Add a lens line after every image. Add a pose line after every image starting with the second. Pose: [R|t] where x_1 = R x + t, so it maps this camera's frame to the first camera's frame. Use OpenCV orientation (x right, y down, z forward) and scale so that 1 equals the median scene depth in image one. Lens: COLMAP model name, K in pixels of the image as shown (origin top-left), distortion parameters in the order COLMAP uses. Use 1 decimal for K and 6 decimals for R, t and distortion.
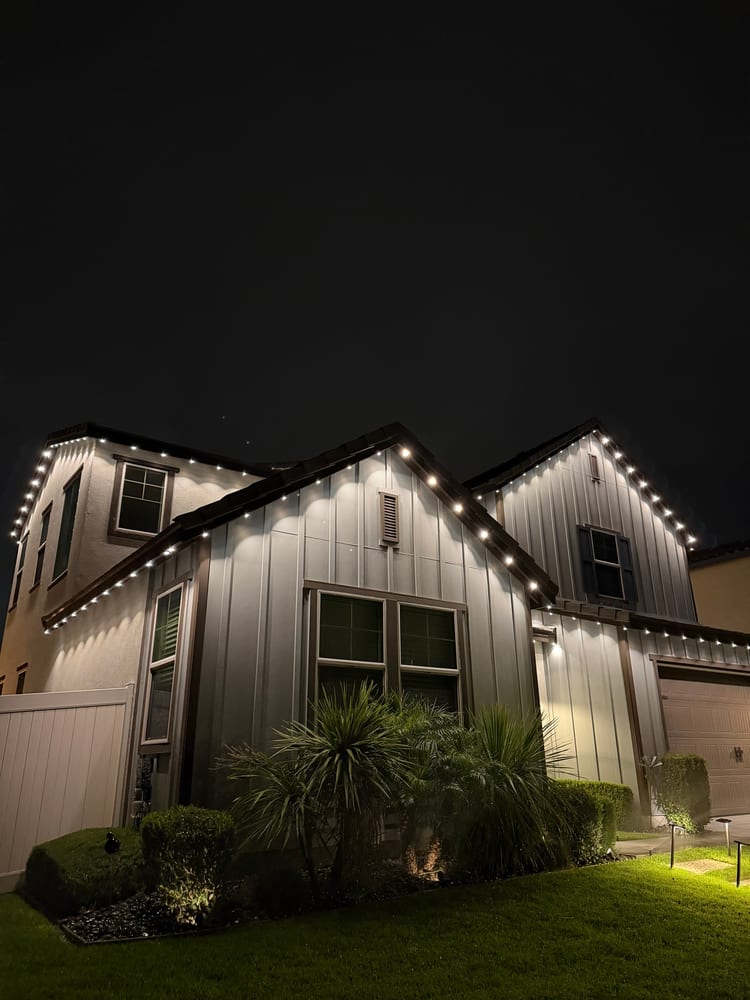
lens RADIAL K [[713.3, 0, 375.0], [0, 713.3, 500.0], [0, 0, 1]] dist [0.054116, -0.005590]
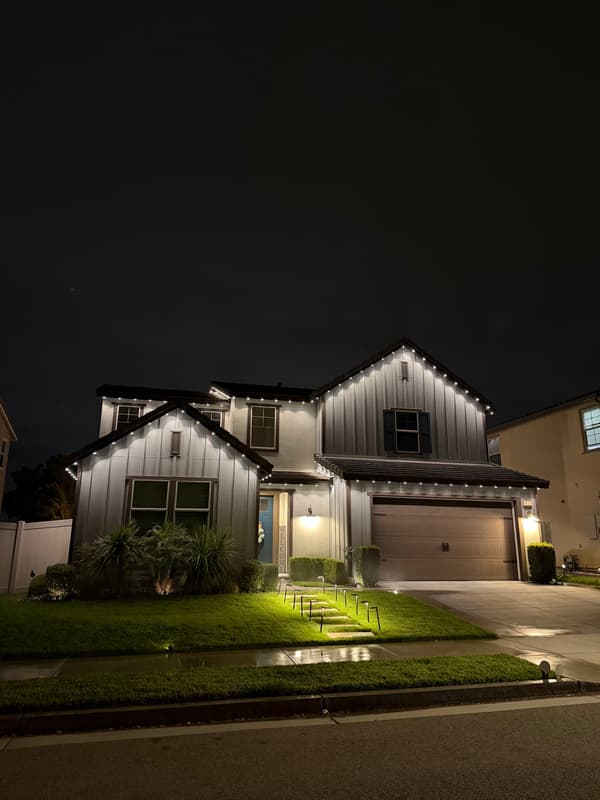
lens RADIAL K [[570.7, 0, 300.0], [0, 570.7, 400.0], [0, 0, 1]] dist [0.054116, -0.005590]
pose [[0.943870, -0.076044, -0.321444, 0.771348], [0.106604, 0.991195, 0.078540, -0.162877], [0.312641, -0.108399, 0.943666, -0.431428]]
